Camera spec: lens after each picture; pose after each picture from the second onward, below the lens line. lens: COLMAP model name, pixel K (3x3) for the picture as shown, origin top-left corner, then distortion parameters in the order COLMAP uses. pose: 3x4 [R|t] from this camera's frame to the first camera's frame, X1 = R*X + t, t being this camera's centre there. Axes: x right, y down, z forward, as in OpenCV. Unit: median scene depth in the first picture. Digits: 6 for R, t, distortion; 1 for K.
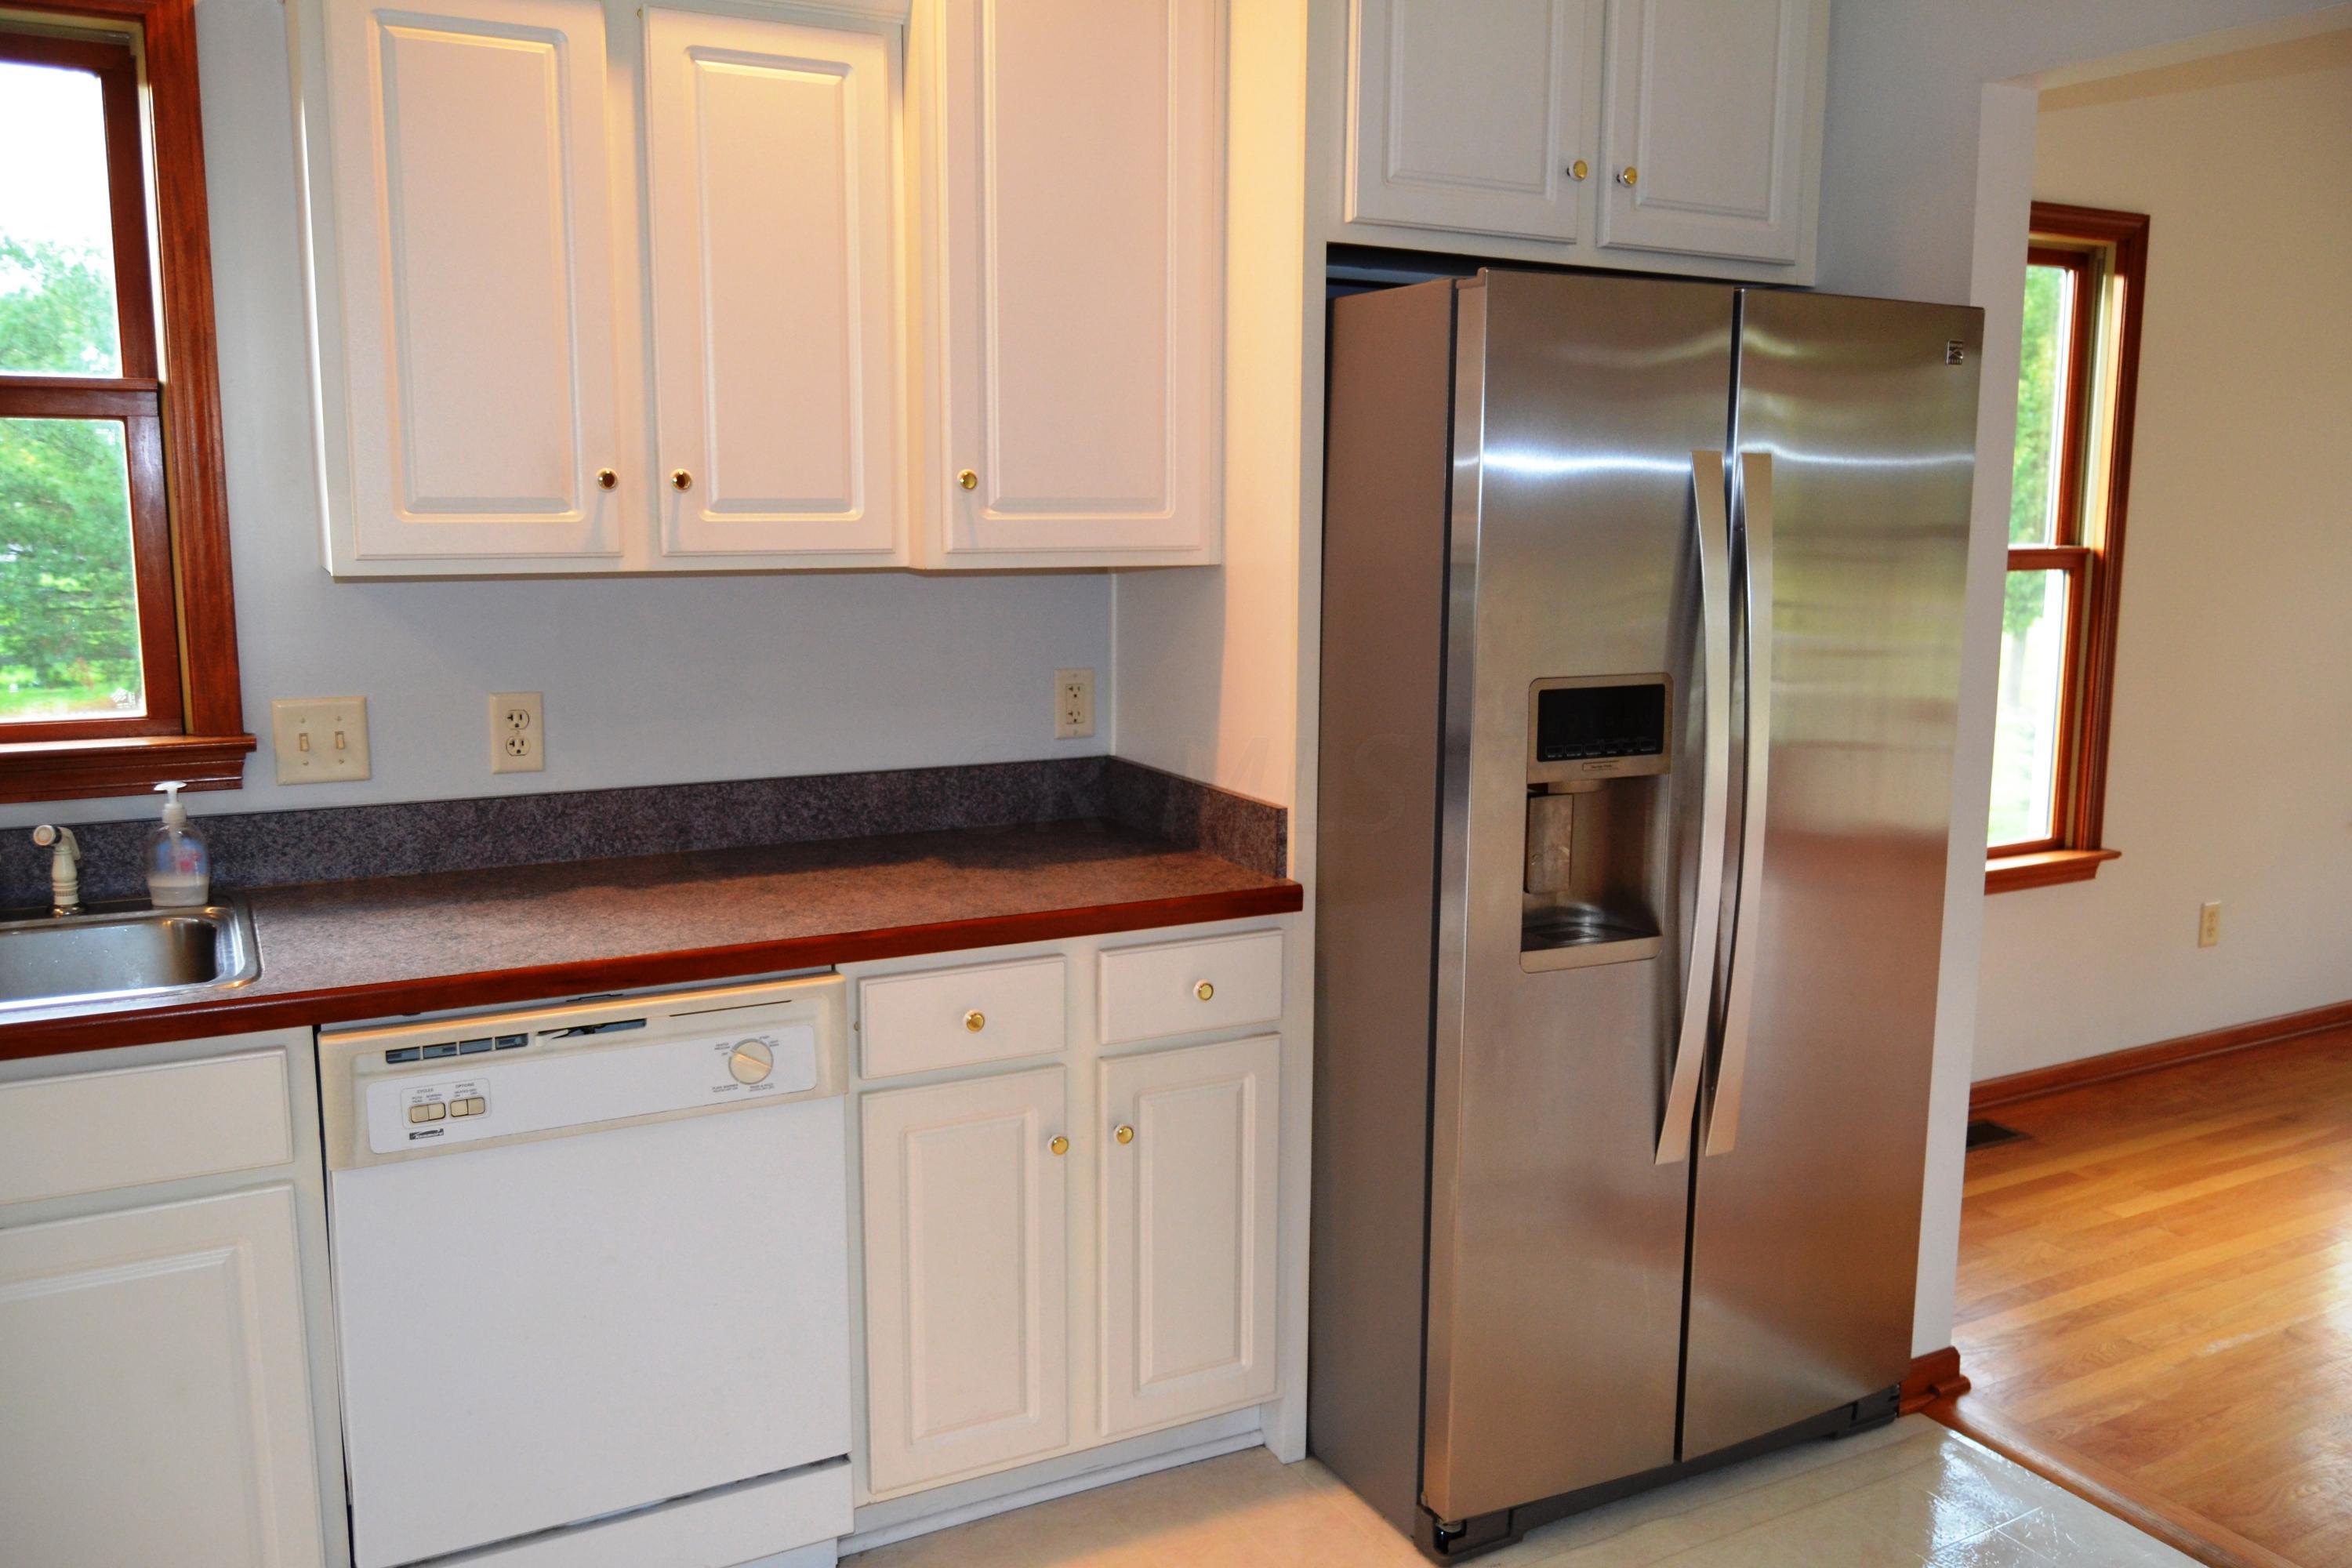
lens RADIAL K [[1862.8, 0, 1182.8], [0, 1862.8, 771.6], [0, 0, 1]] dist [0.011734, -0.025778]
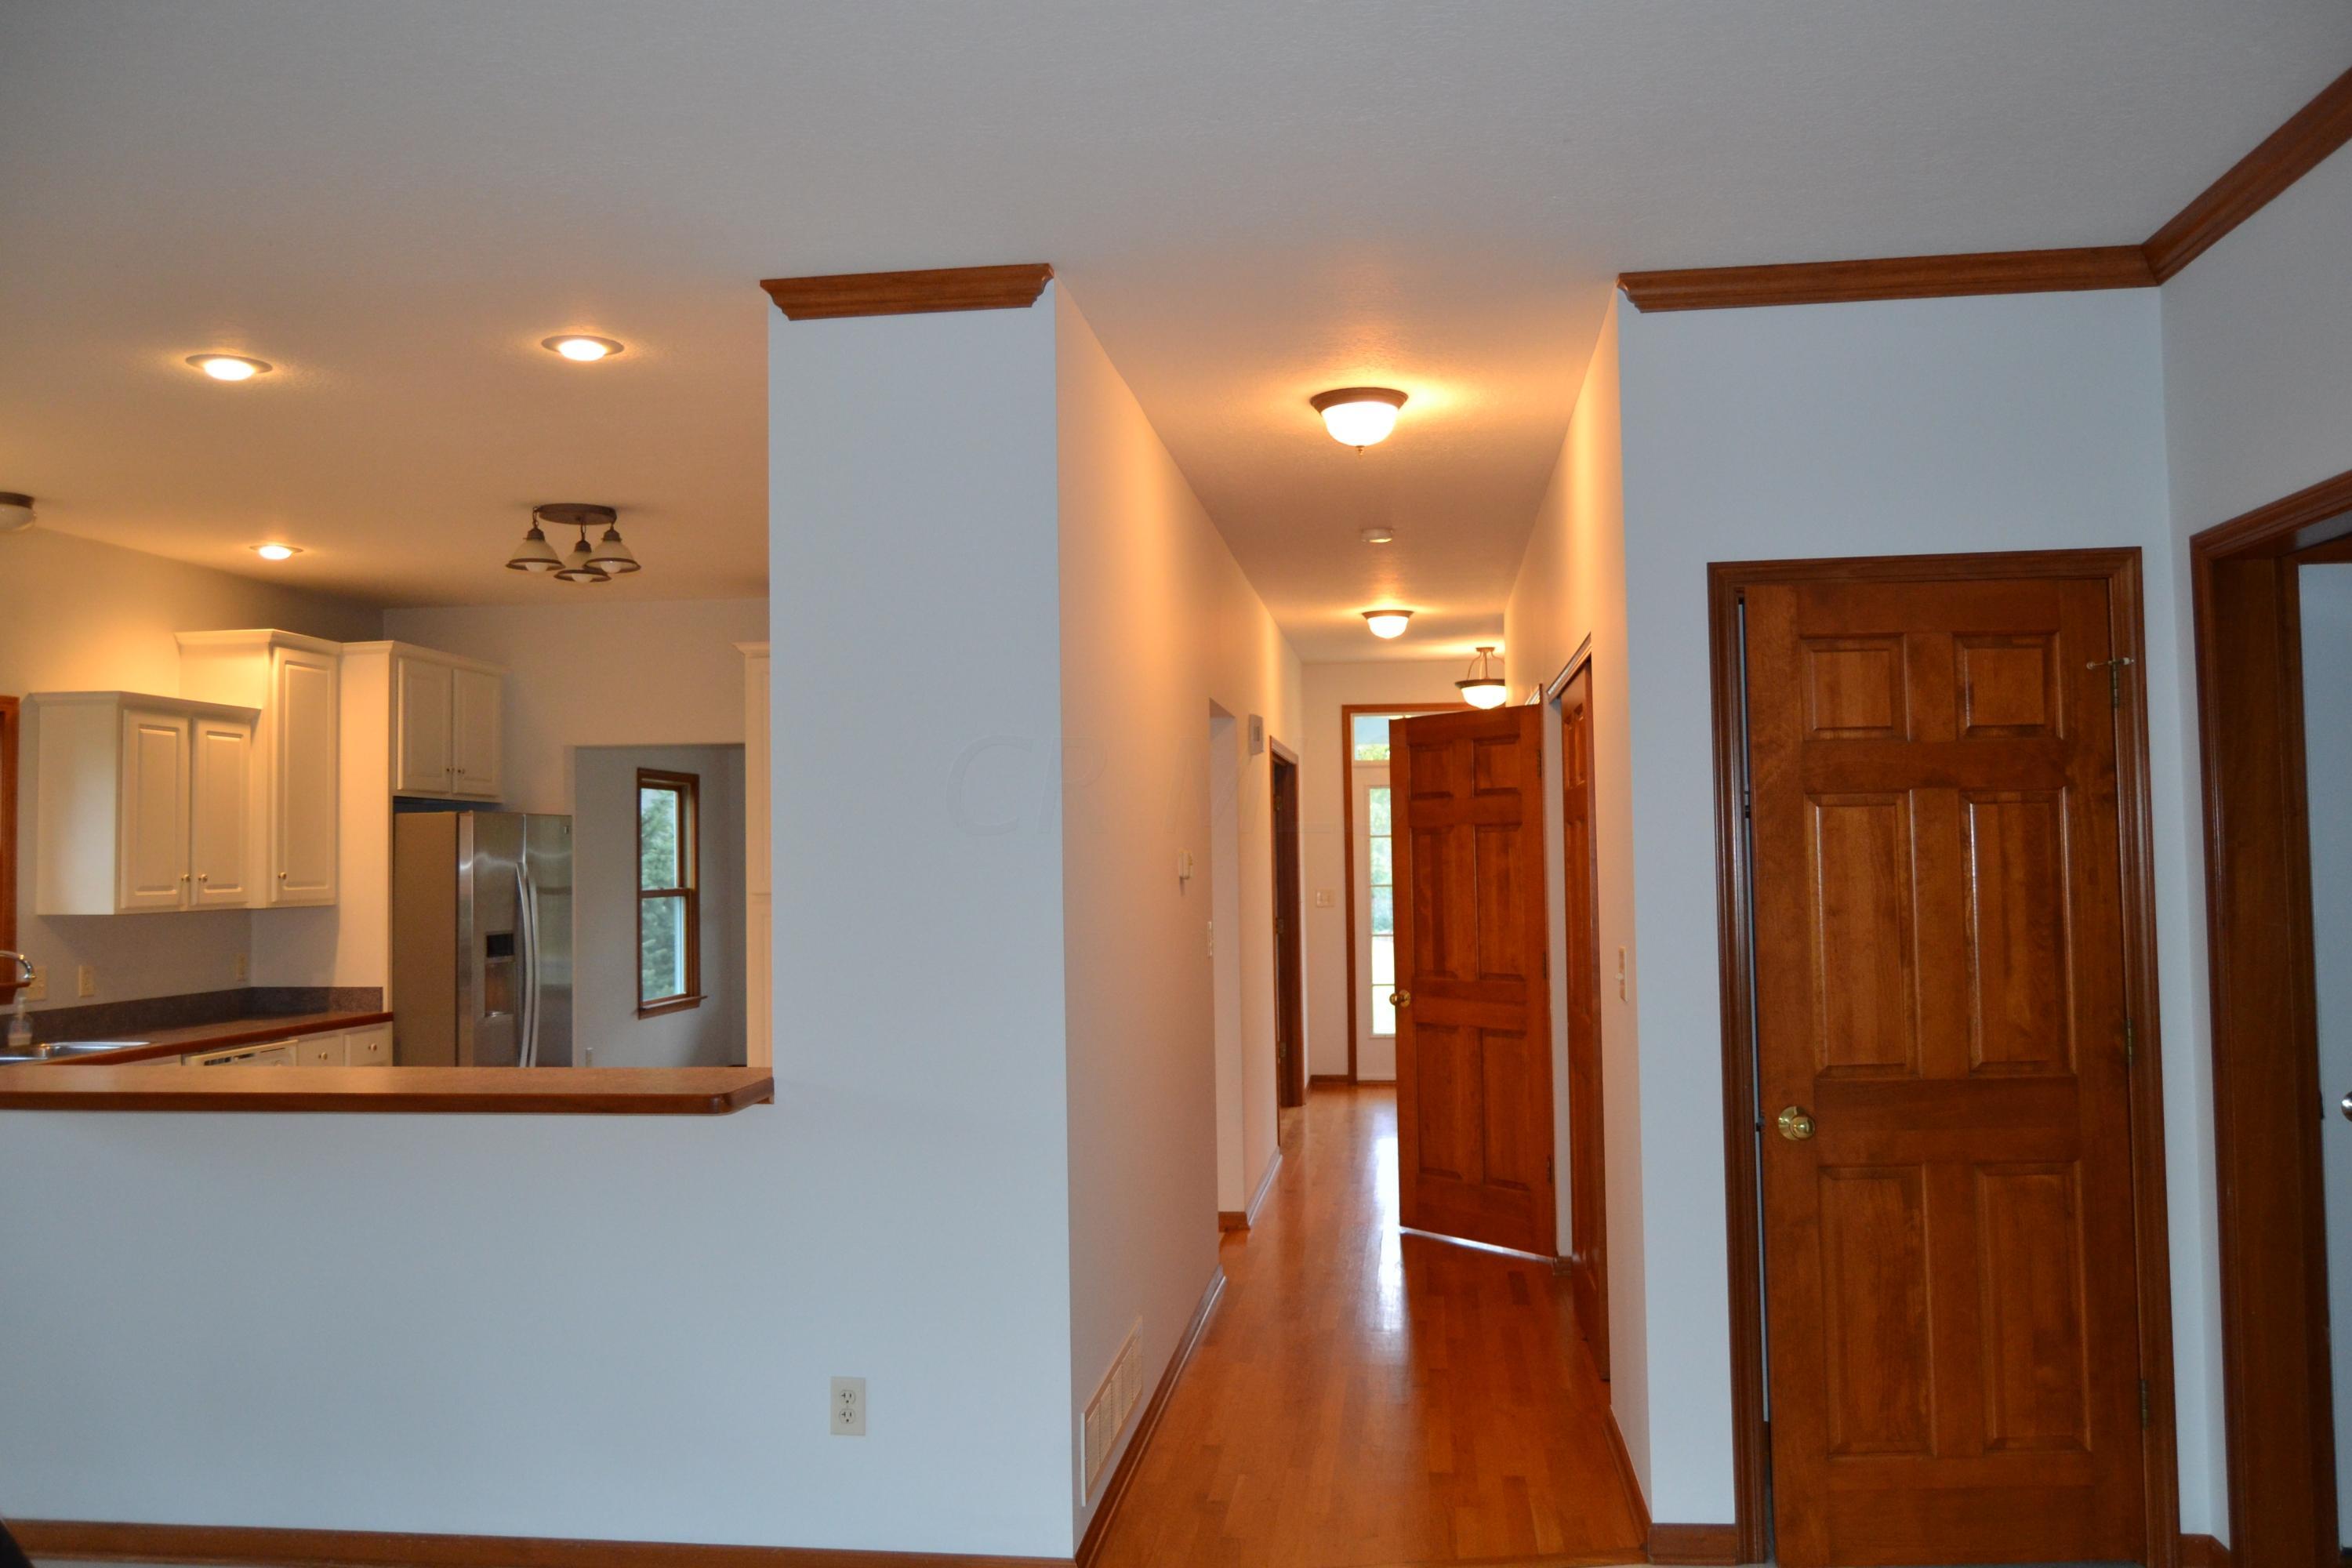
lens RADIAL K [[1862.8, 0, 1176.9], [0, 1862.8, 772.0], [0, 0, 1]] dist [0.011734, -0.025778]
pose [[0.578565, 0.021641, 0.815349, -1.714713], [0.136489, 0.982983, -0.122941, 0.233064], [-0.804135, 0.182415, 0.565766, -1.807453]]
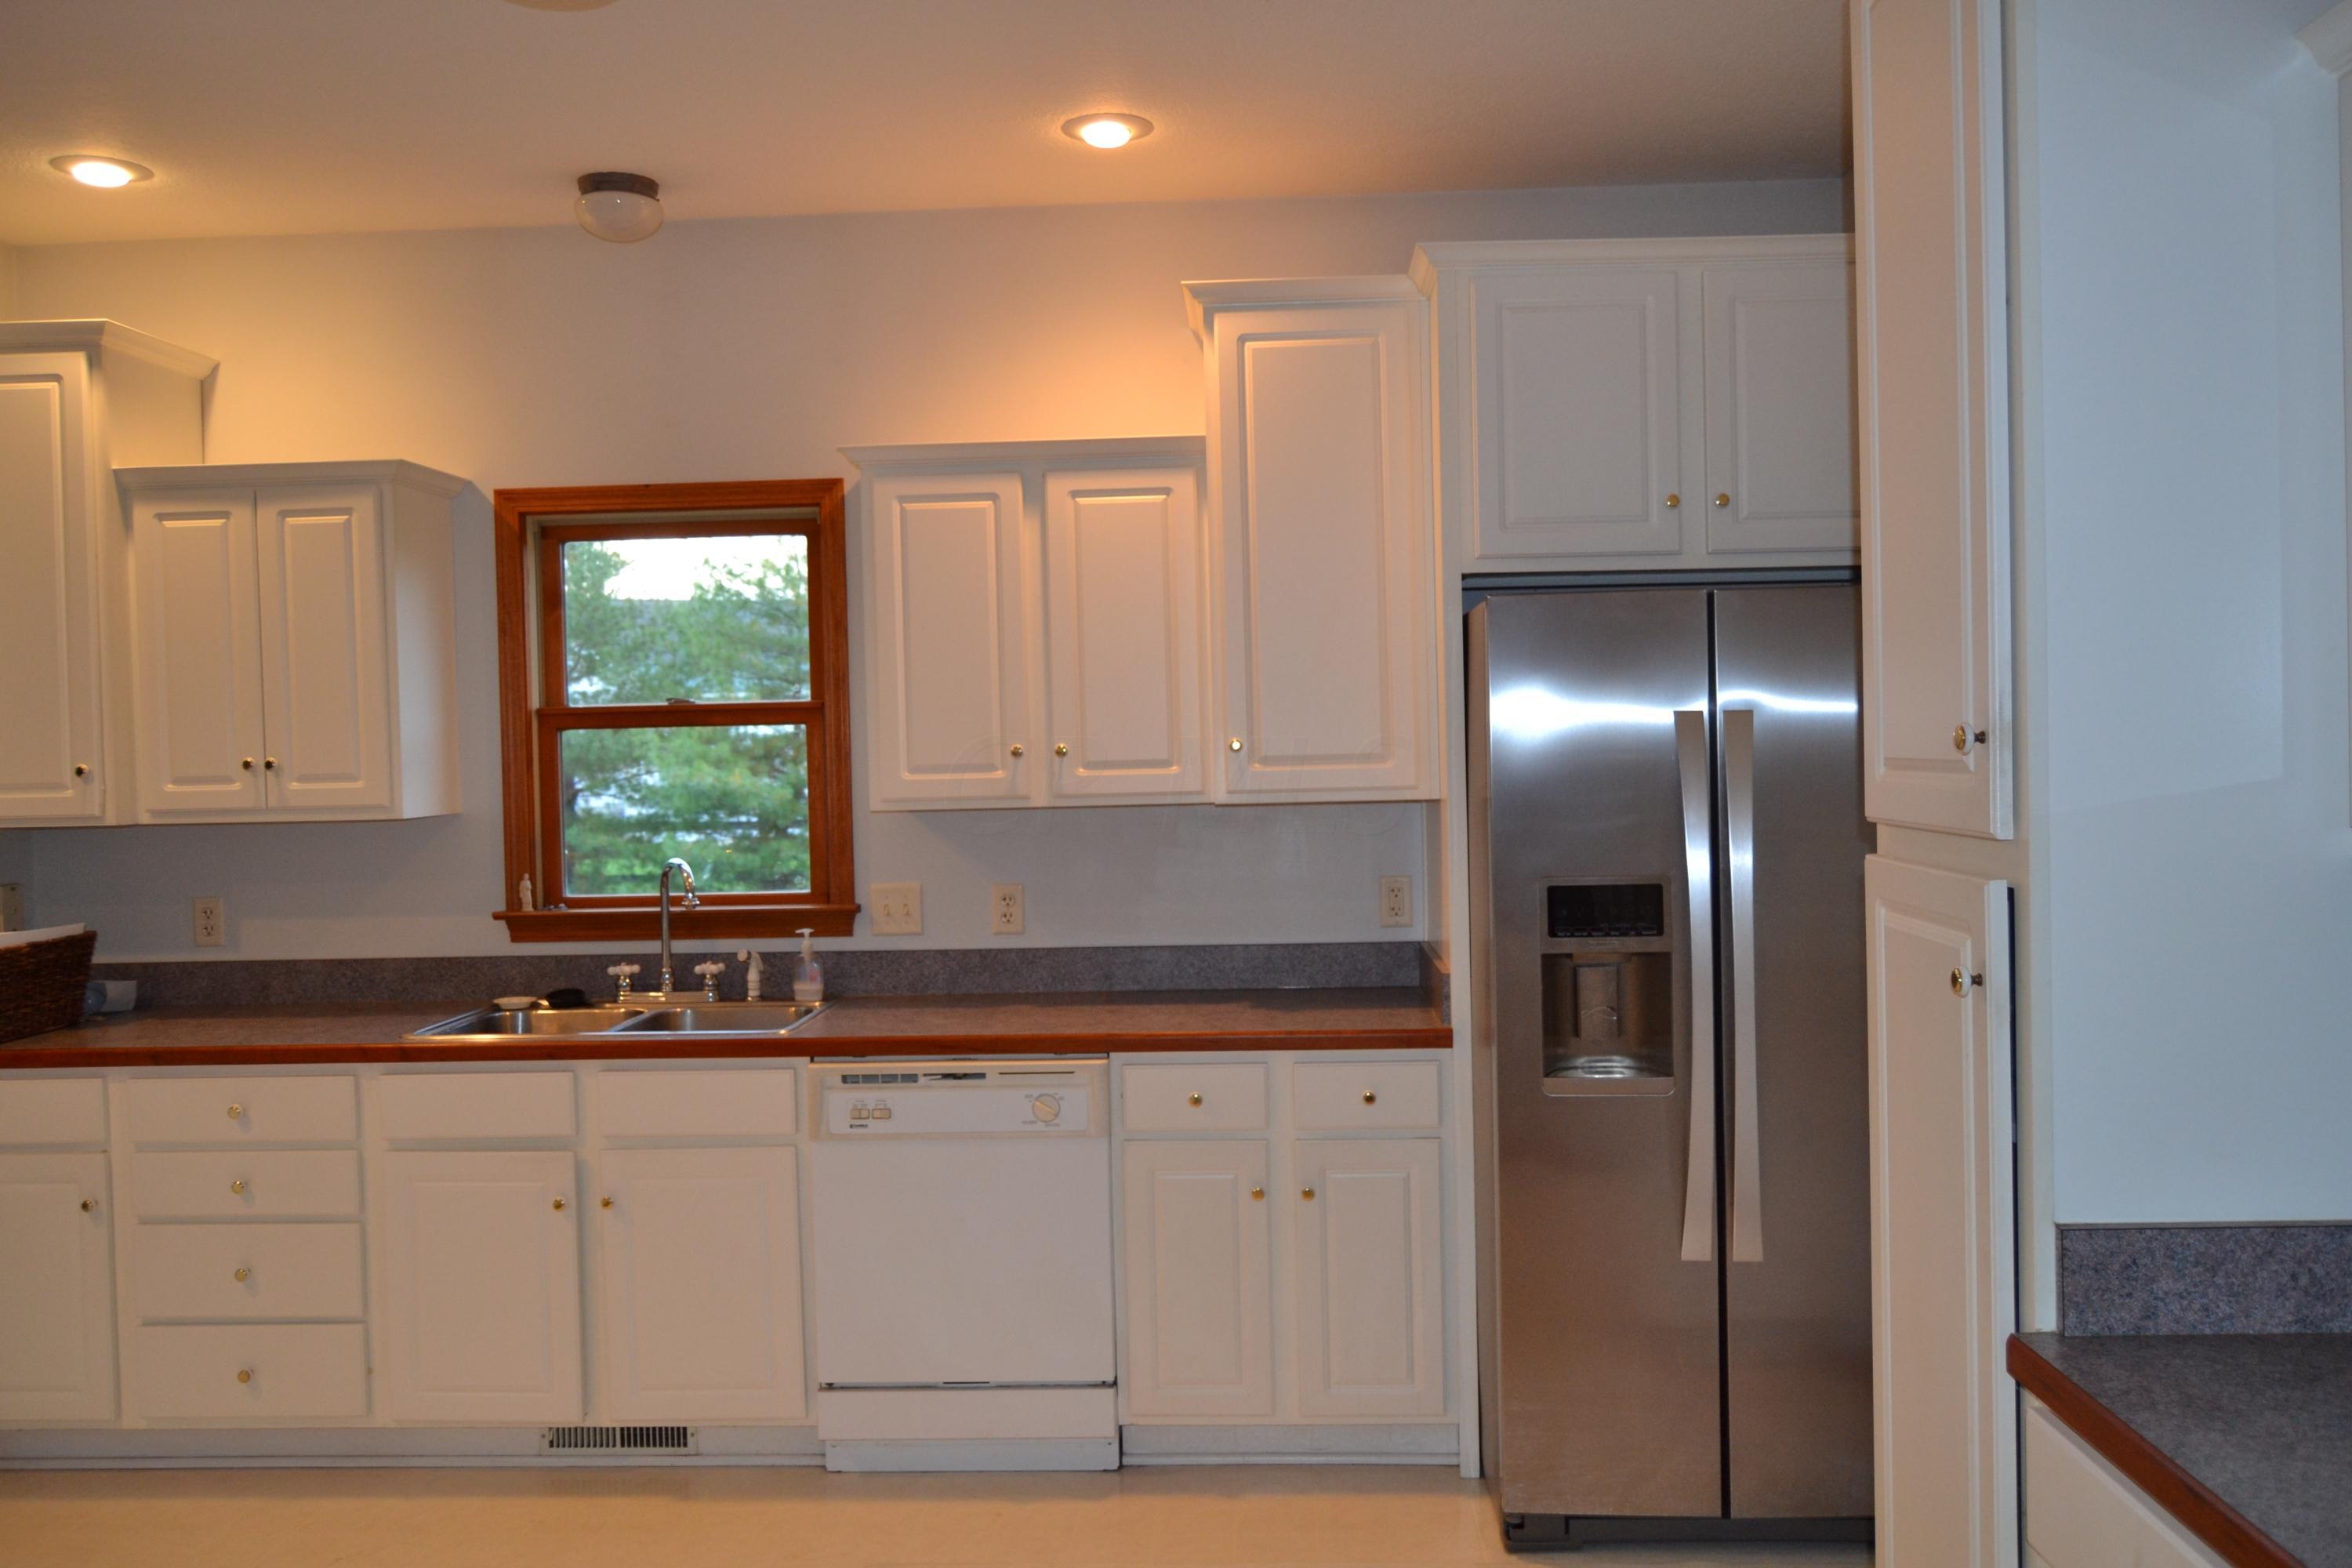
lens RADIAL K [[1862.8, 0, 1165.8], [0, 1862.8, 785.8], [0, 0, 1]] dist [0.011734, -0.025778]
pose [[0.854230, -0.016387, -0.519637, 0.646334], [-0.048015, 0.992745, -0.110238, 0.048035], [0.517673, 0.119120, 0.847246, -0.318588]]
